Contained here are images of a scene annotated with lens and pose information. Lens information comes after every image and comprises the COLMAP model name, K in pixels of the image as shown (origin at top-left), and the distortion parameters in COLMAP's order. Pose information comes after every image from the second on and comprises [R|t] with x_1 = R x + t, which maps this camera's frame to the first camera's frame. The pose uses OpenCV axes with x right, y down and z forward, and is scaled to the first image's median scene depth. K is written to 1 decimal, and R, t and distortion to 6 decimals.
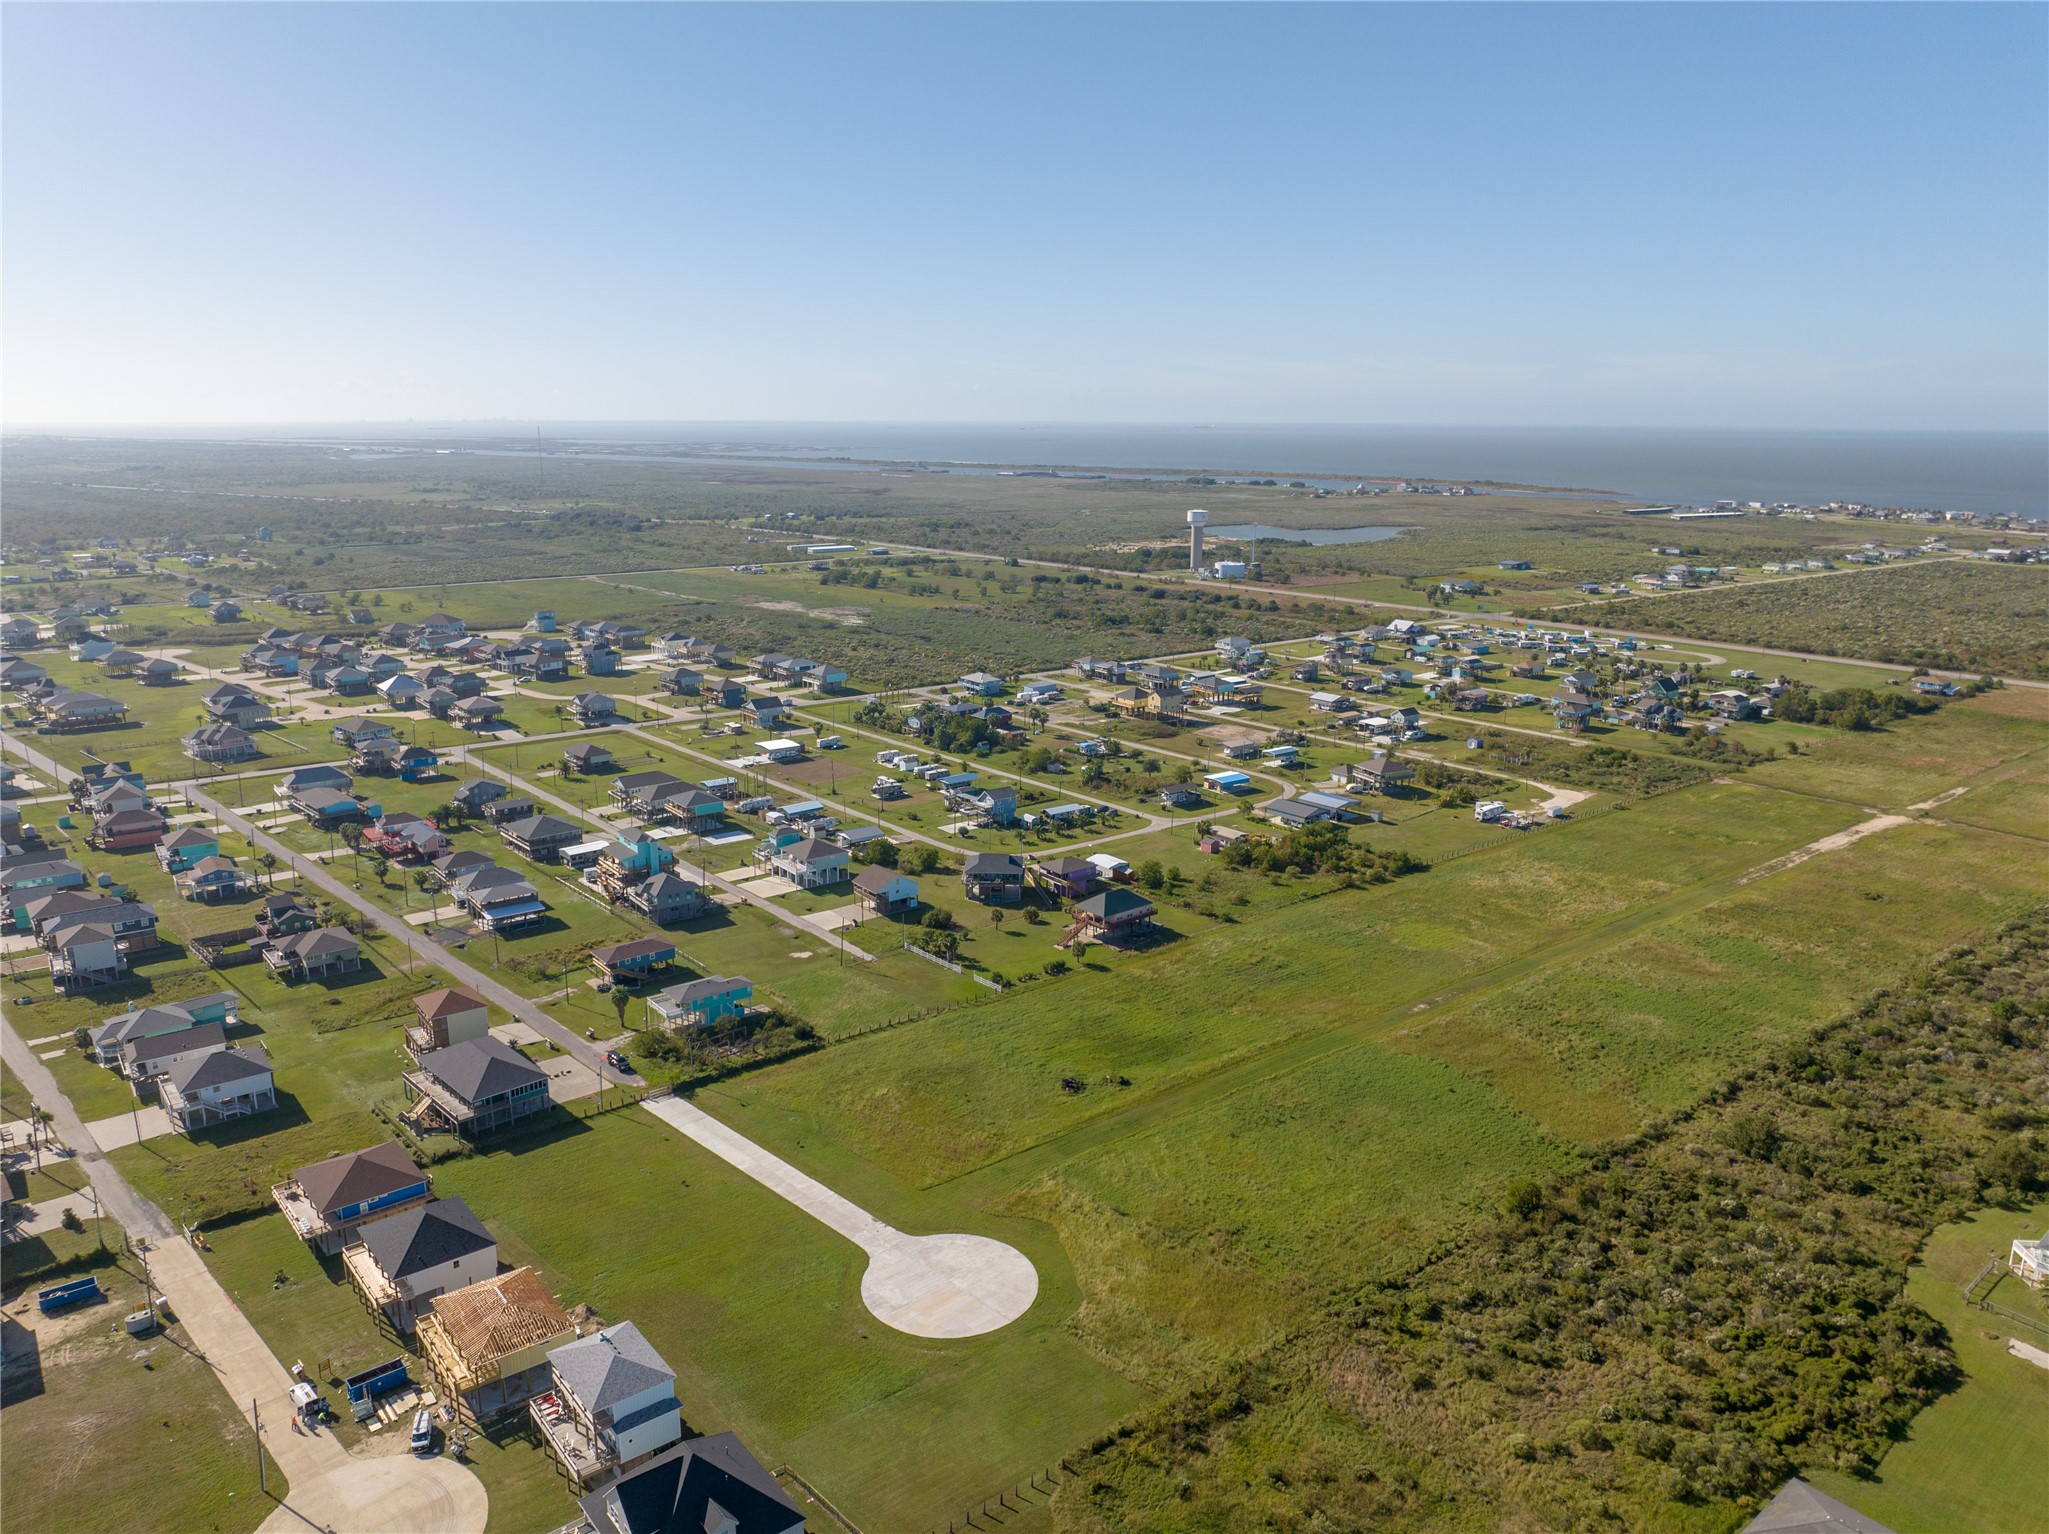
lens RADIAL K [[1431.5, 0, 1024.5], [0, 1431.5, 767.0], [0, 0, 1]] dist [-0.017299, -0.008847]
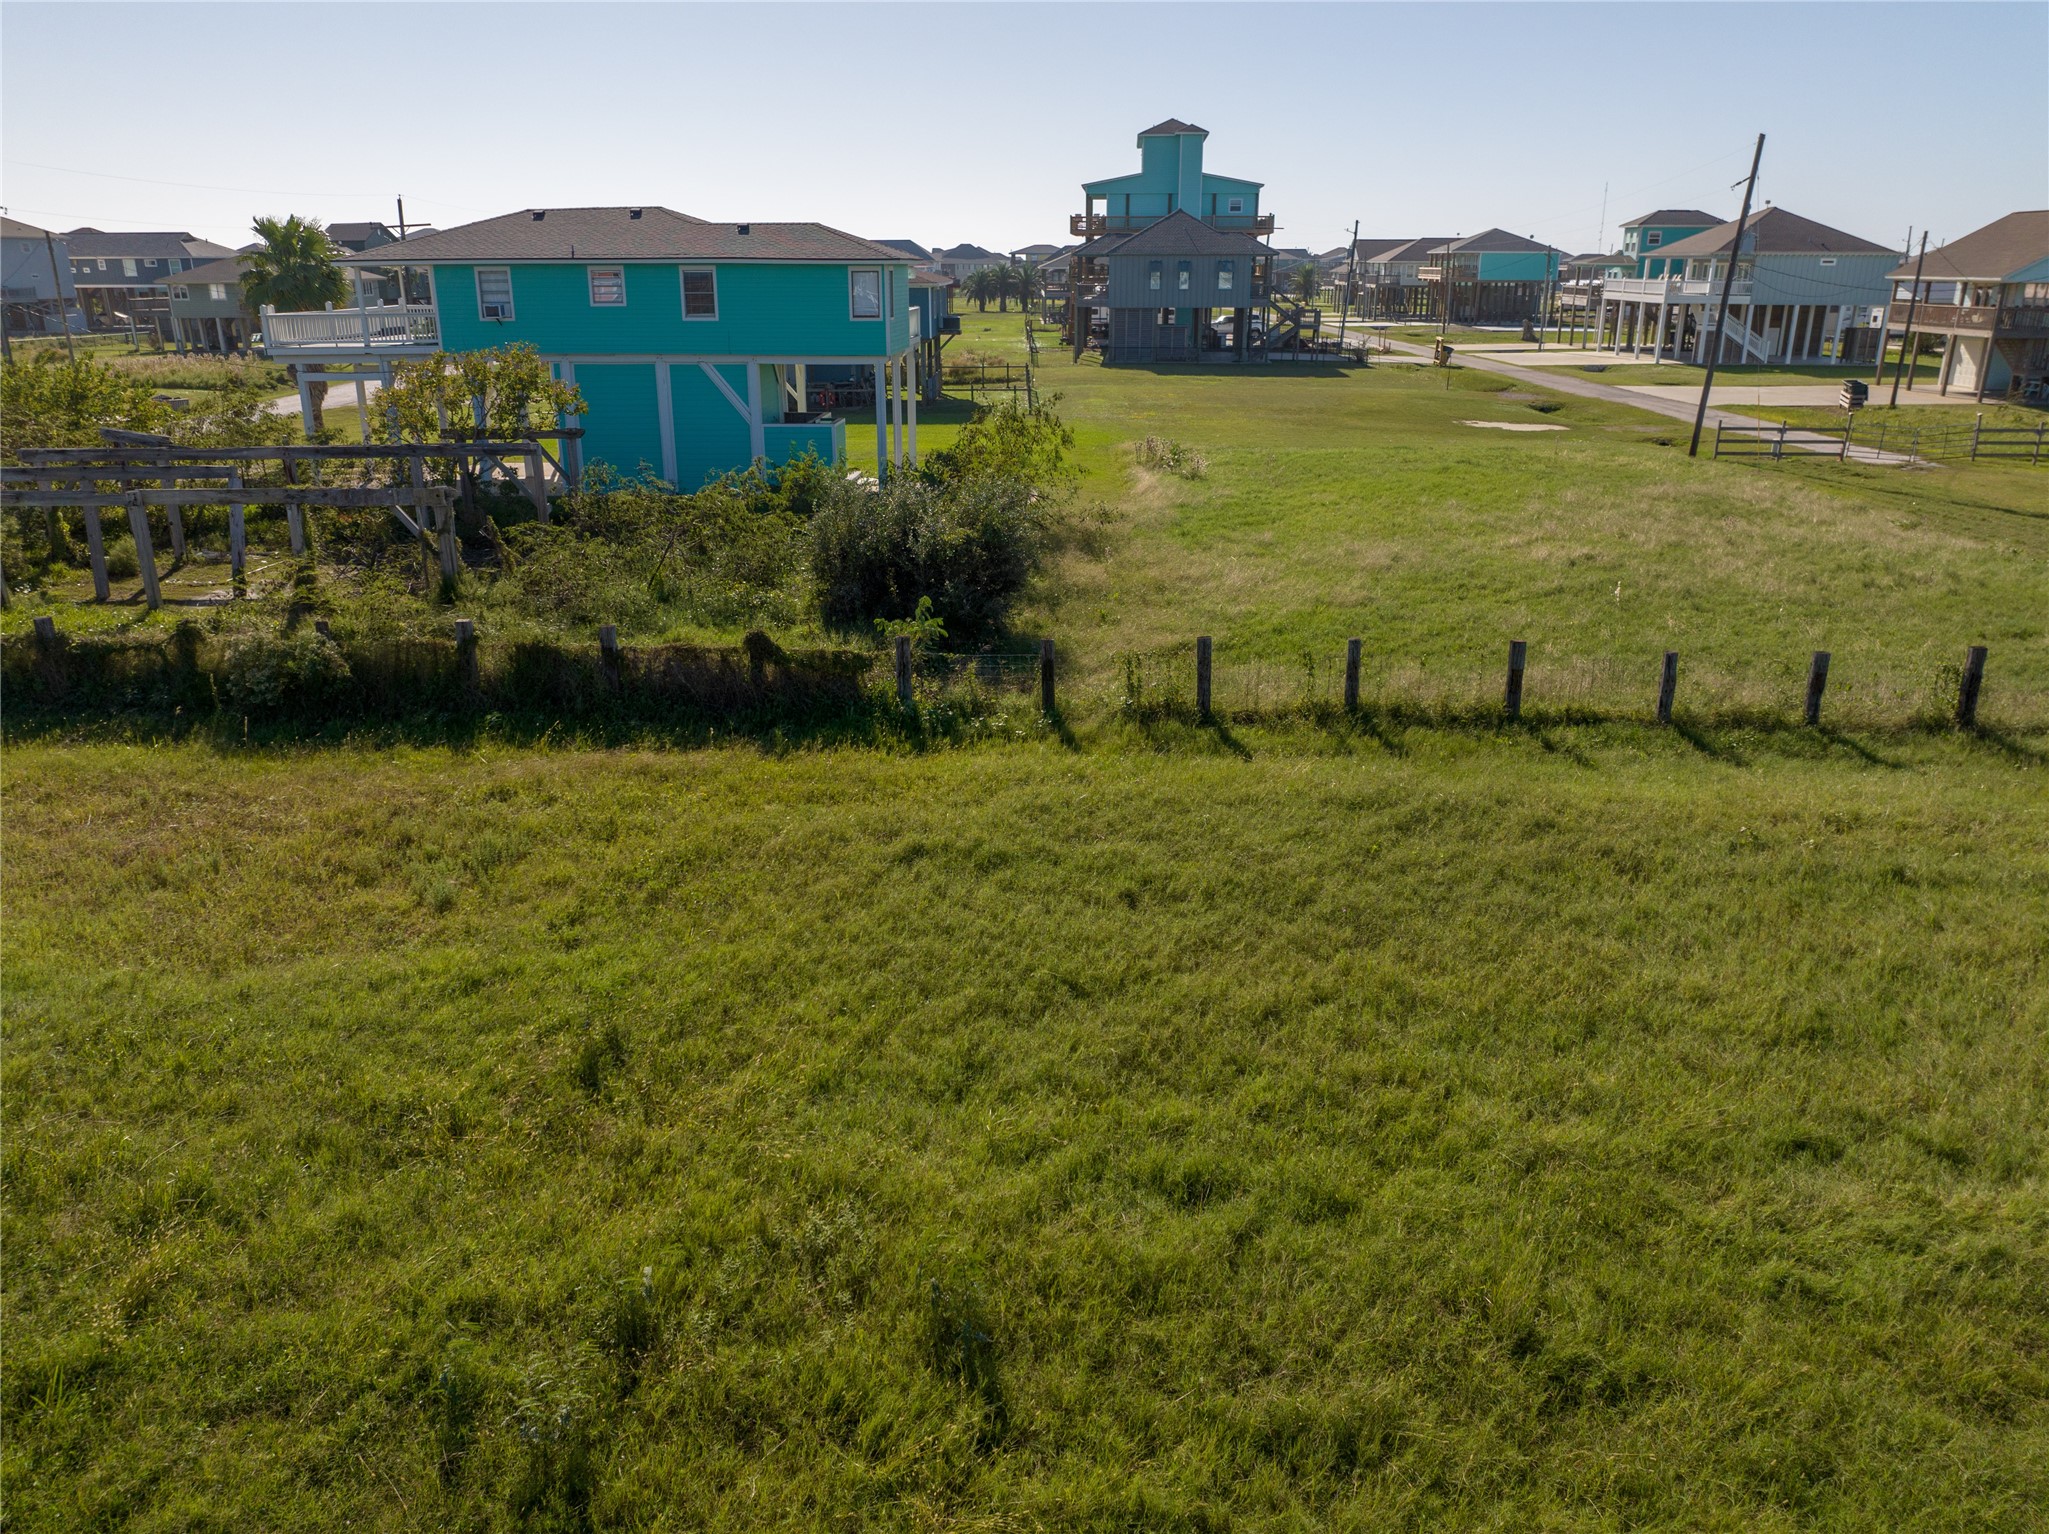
lens RADIAL K [[1431.5, 0, 1024.5], [0, 1431.5, 767.0], [0, 0, 1]] dist [-0.017299, -0.008847]
pose [[0.759472, 0.211028, -0.615362, -0.072259], [-0.152351, 0.977315, 0.147123, 0.152268], [0.632449, -0.017985, 0.774393, 0.770915]]
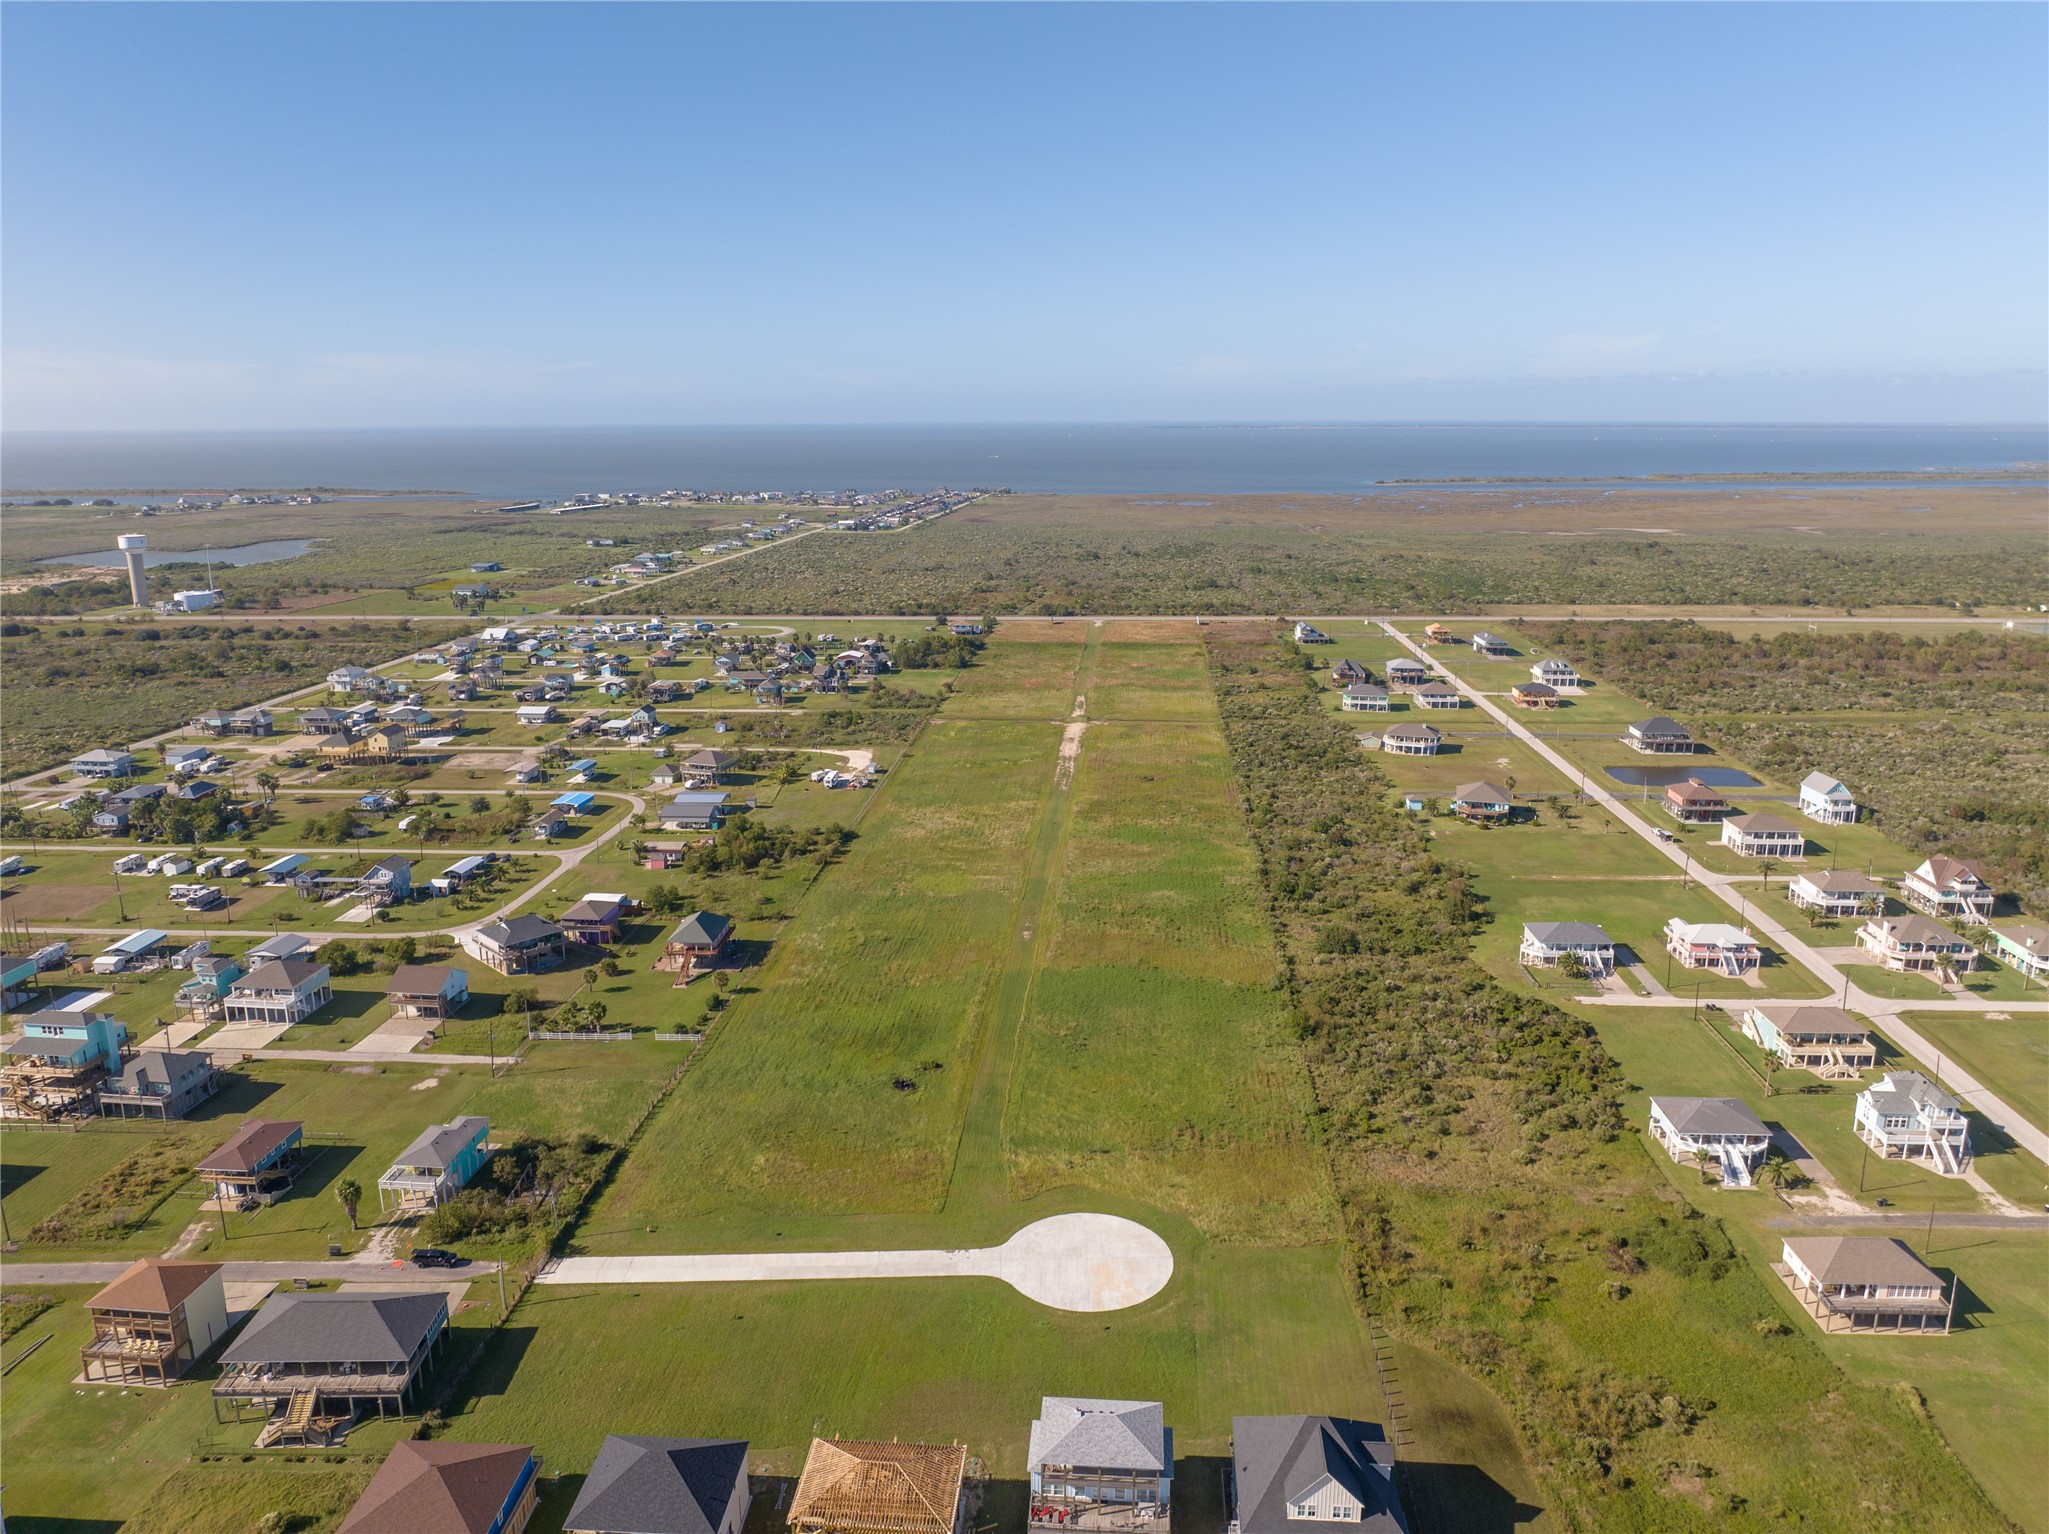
lens RADIAL K [[1428.2, 0, 1024.5], [0, 1428.2, 767.0], [0, 0, 1]] dist [-0.008836, -0.029334]
pose [[0.682617, -0.181339, 0.707919, -0.446388], [0.181288, 0.980462, 0.076346, -0.044246], [-0.707933, 0.076222, 0.702155, 0.168402]]
